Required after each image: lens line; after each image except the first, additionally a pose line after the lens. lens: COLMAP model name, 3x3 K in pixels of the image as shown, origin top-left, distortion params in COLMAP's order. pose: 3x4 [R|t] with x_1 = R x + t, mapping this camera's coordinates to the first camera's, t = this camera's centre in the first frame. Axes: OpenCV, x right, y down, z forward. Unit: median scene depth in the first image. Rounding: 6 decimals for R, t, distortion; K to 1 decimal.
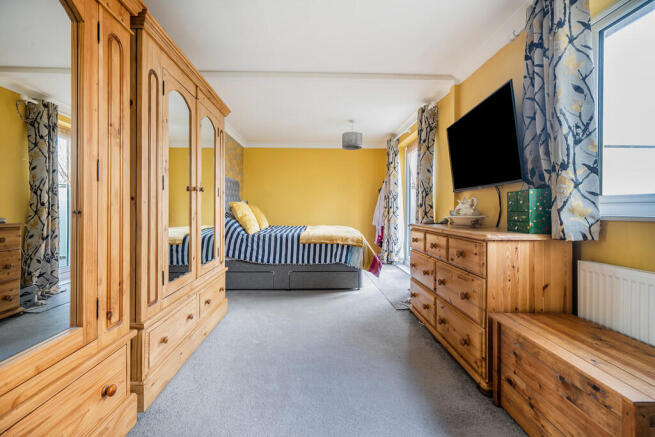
lens RADIAL K [[292.6, 0, 325.6], [0, 292.6, 210.2], [0, 0, 1]] dist [-0.003760, 0.001265]
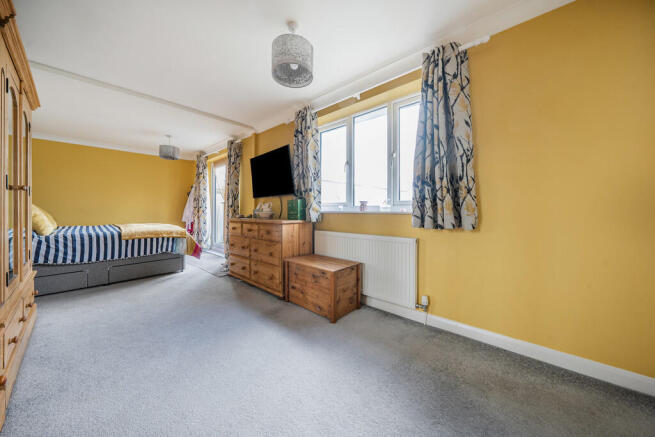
lens RADIAL K [[226.9, 0, 323.6], [0, 226.9, 214.5], [0, 0, 1]] dist [-0.005944, -0.000765]
pose [[0.692601, -0.019448, 0.721059, -0.286342], [0.002965, 0.999705, 0.024115, -0.000065], [-0.721315, -0.014564, 0.692454, -0.225311]]
